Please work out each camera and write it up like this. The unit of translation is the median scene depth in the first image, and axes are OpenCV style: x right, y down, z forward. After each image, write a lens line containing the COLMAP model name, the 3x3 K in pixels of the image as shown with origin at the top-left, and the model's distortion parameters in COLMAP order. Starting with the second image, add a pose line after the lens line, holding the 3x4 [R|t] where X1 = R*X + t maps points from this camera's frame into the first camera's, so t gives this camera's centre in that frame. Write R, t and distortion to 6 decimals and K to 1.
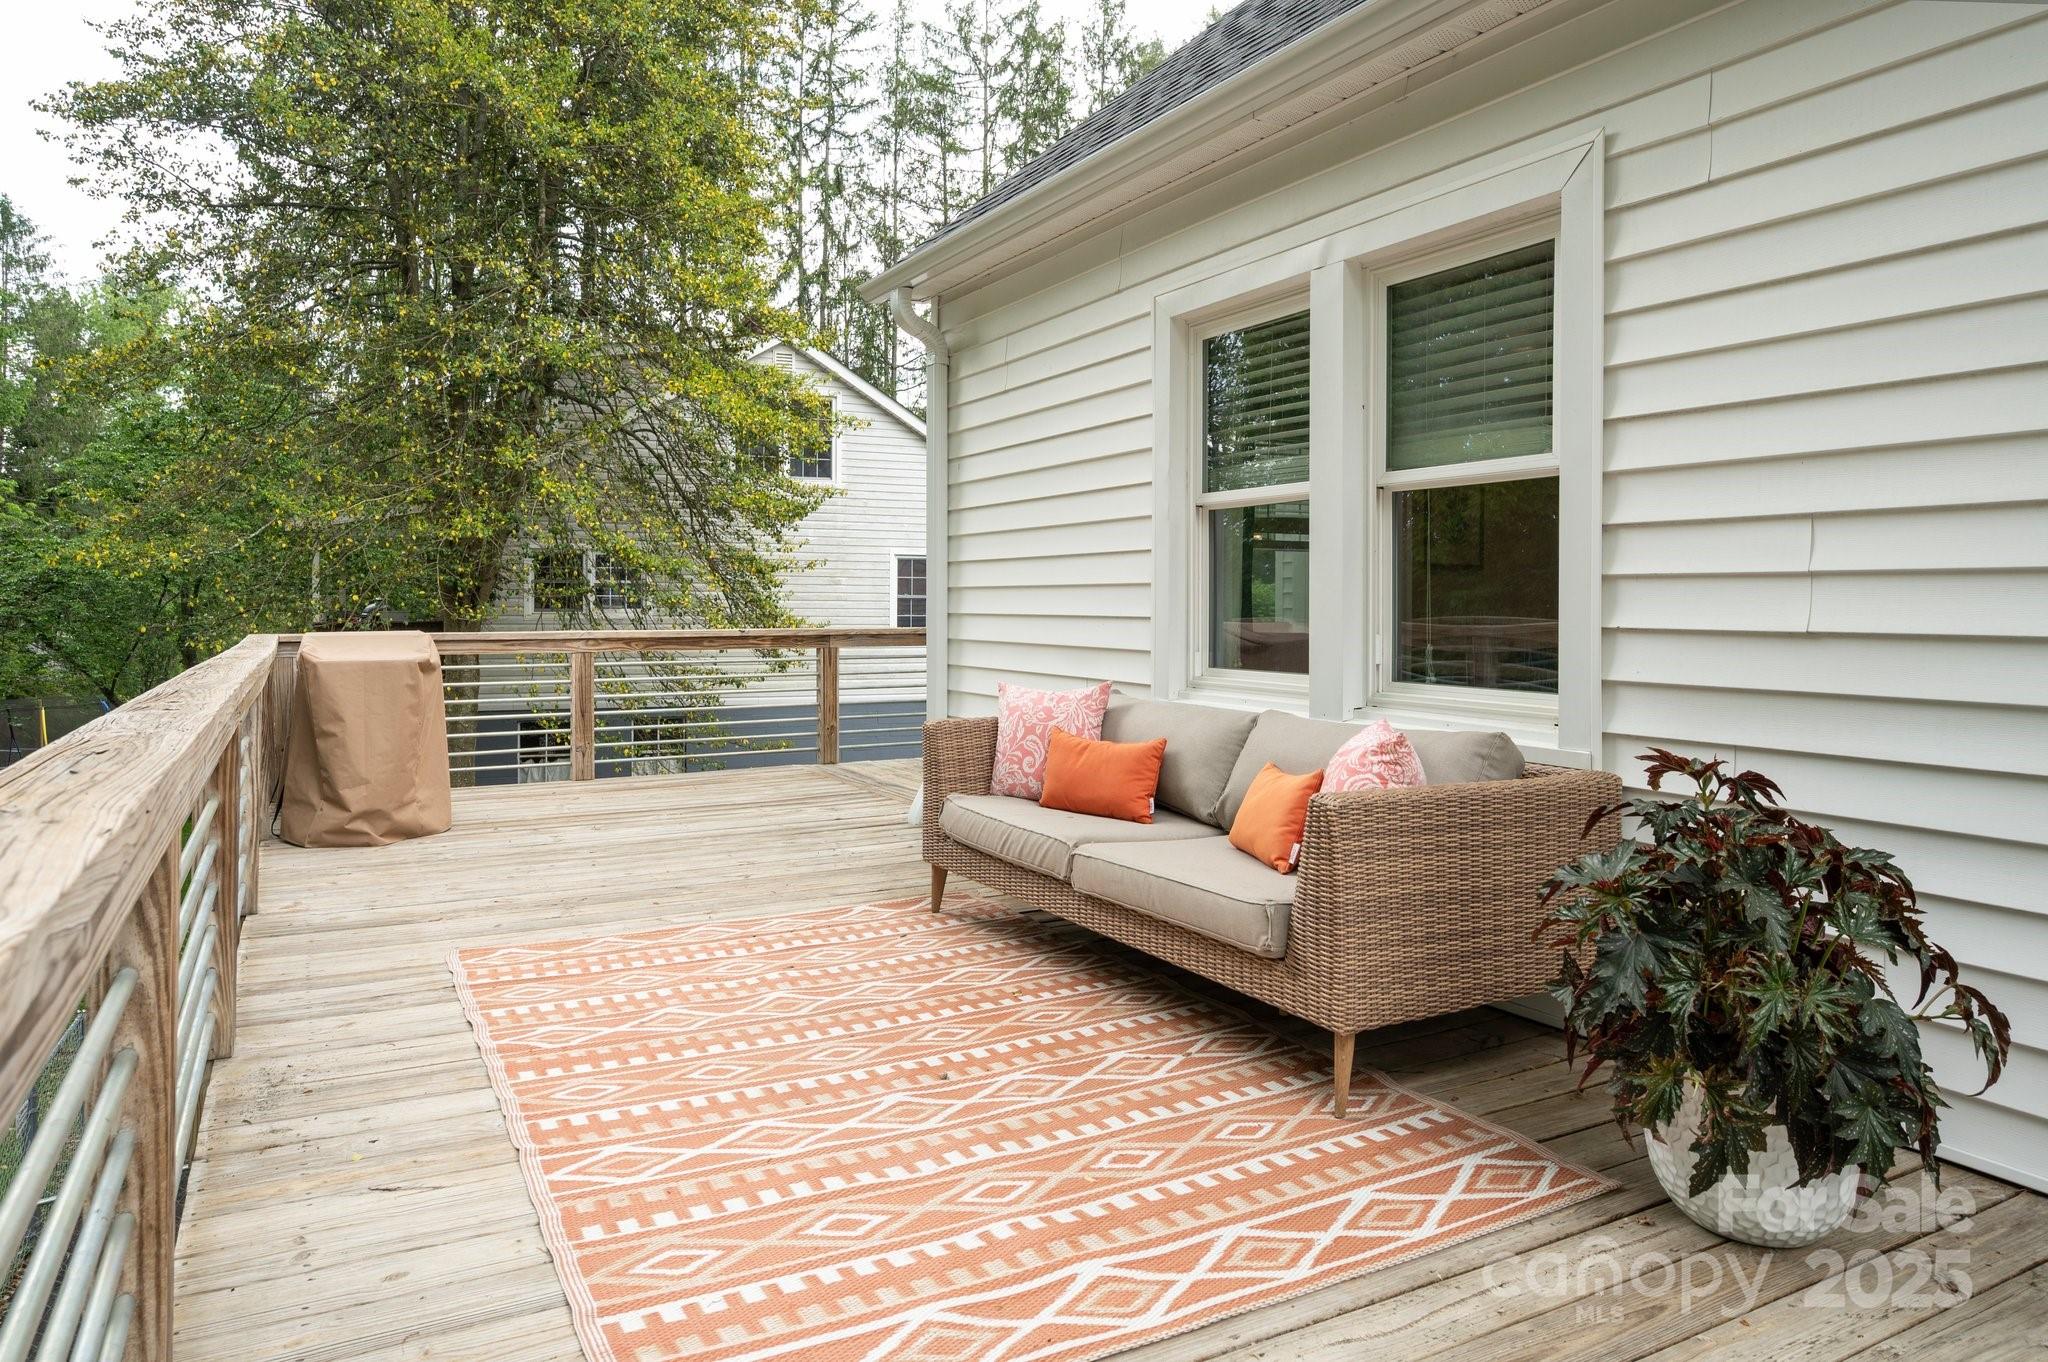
lens RADIAL K [[1269.6, 0, 1000.0], [0, 1269.6, 611.4], [0, 0, 1]] dist [0.000541, 0.000190]
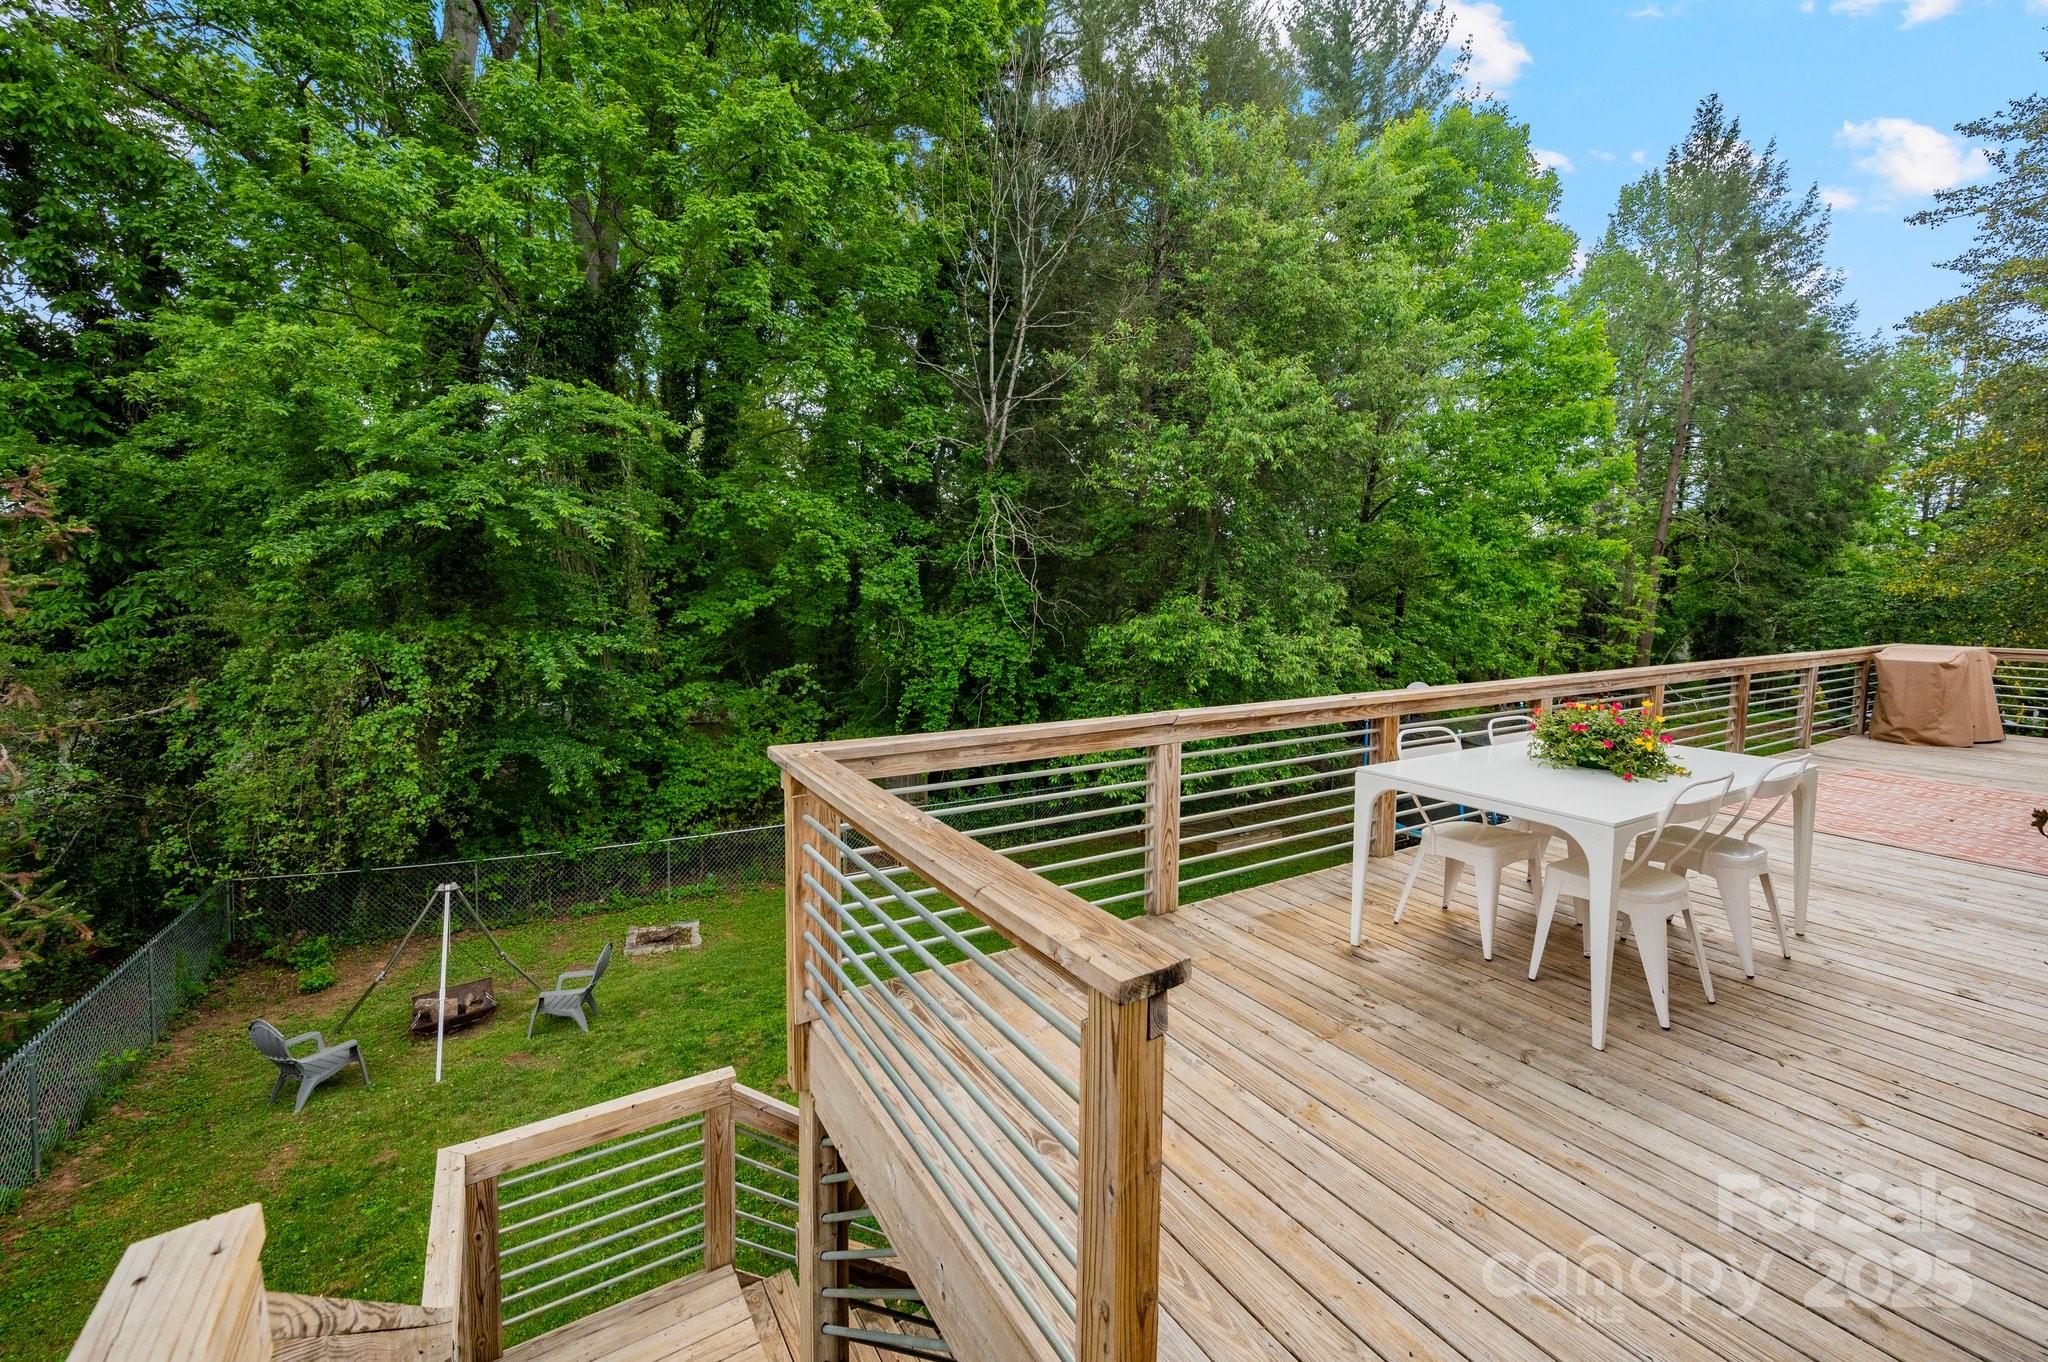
lens RADIAL K [[834.9, 0, 1021.6], [0, 834.9, 651.9], [0, 0, 1]] dist [-0.010804, 0.002531]
pose [[0.052939, 0.076727, -0.995646, 0.847403], [-0.003545, 0.997052, 0.076647, -0.081693], [0.998591, -0.000528, 0.053055, -0.621947]]
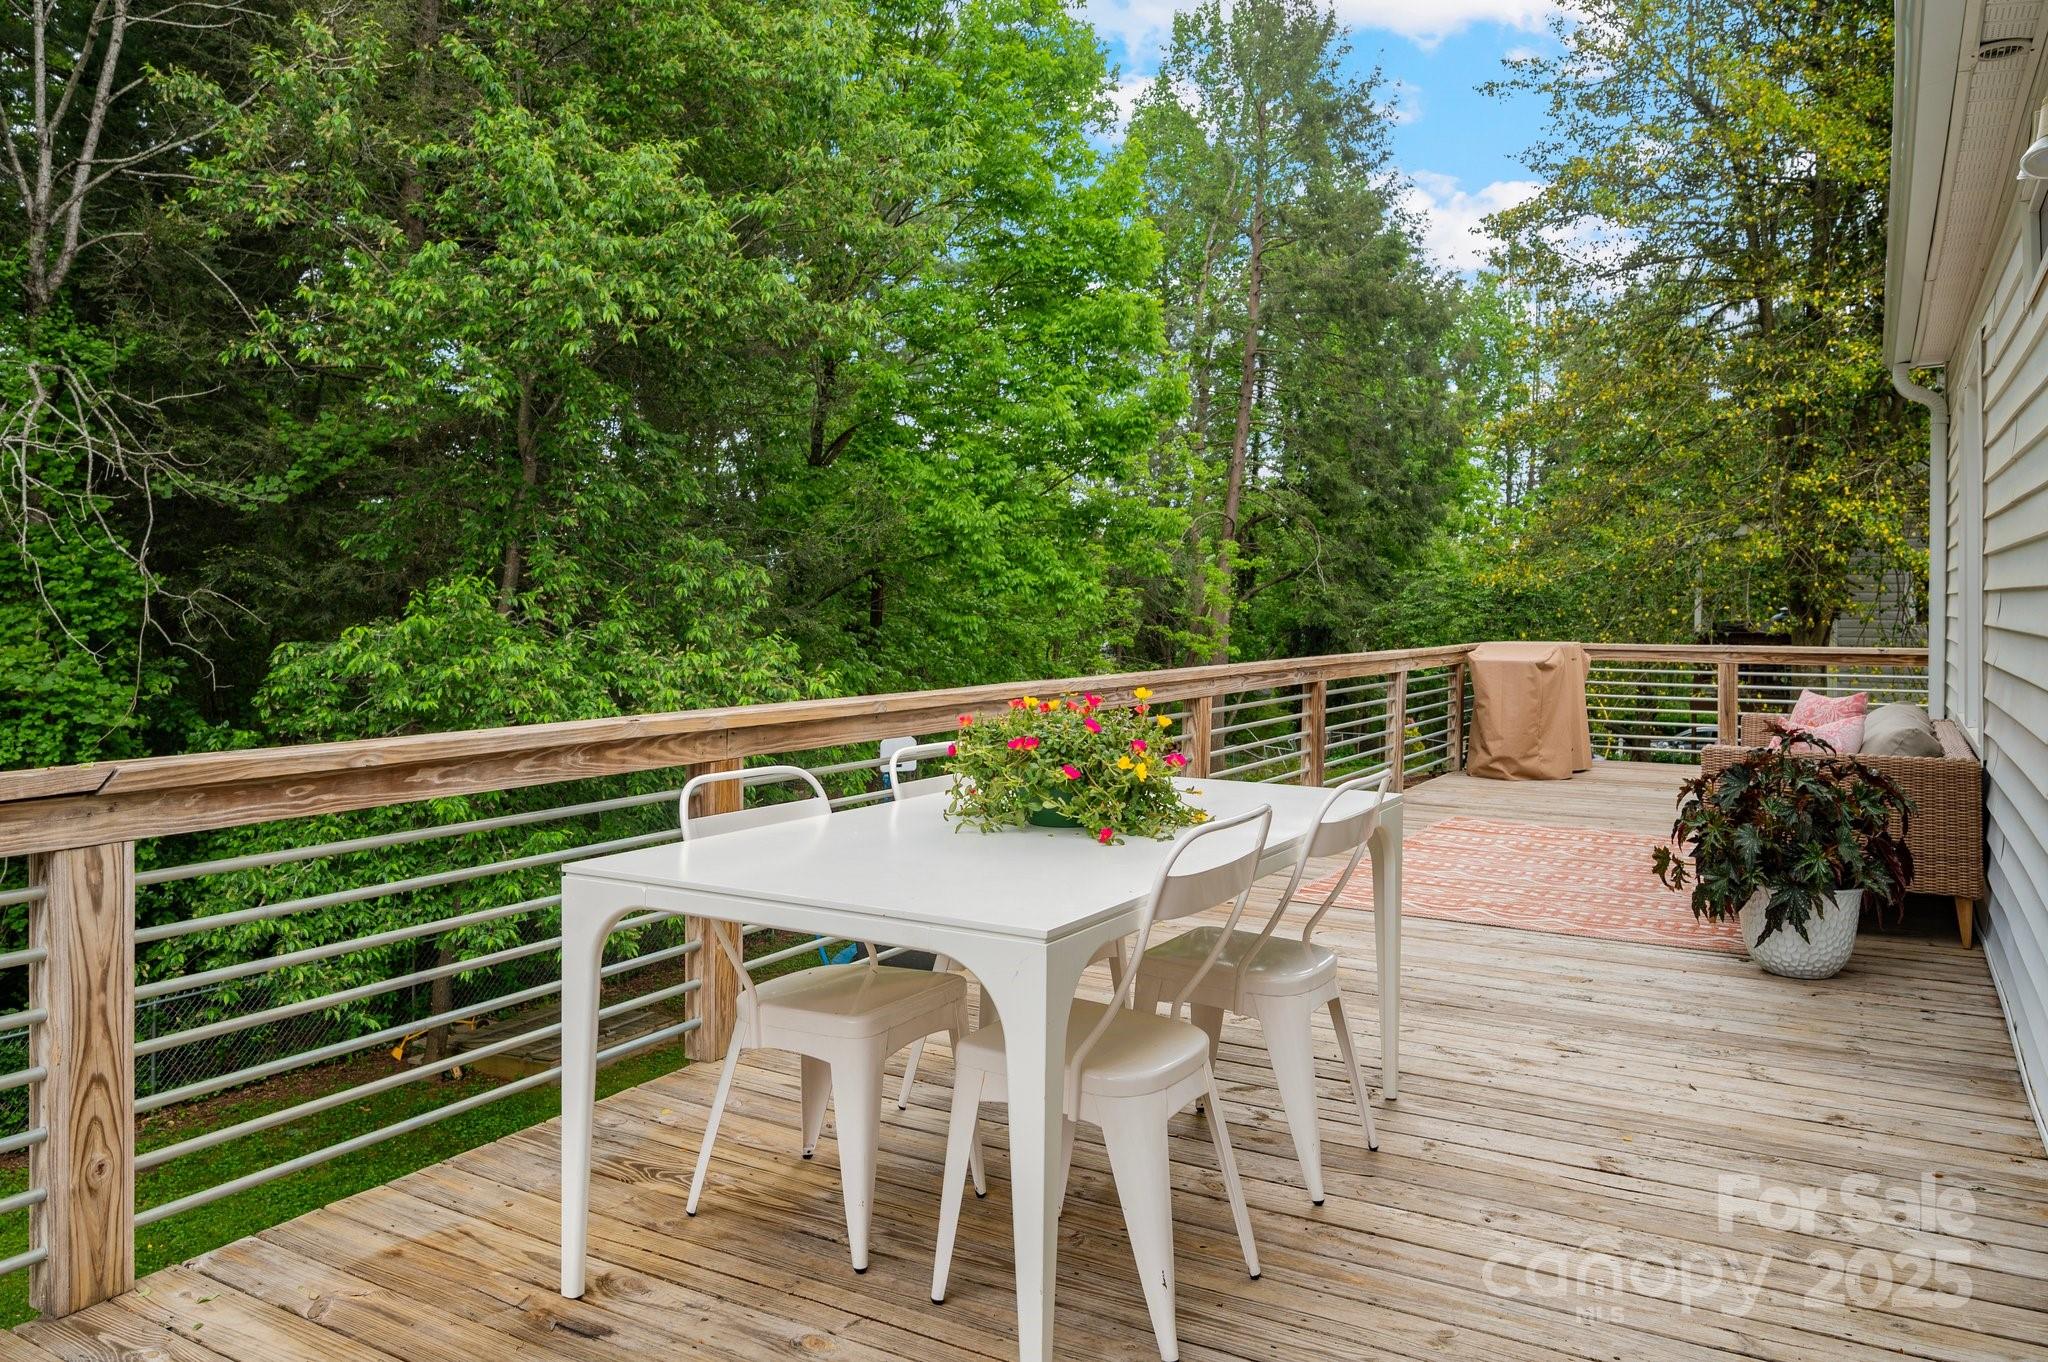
lens RADIAL K [[1416.7, 0, 1026.1], [0, 1416.7, 661.6], [0, 0, 1]] dist [-0.003536, -0.004421]
pose [[0.523855, 0.032769, -0.851177, 0.666849], [-0.006317, 0.999382, 0.034587, -0.017917], [0.851784, -0.012742, 0.523738, -0.411846]]
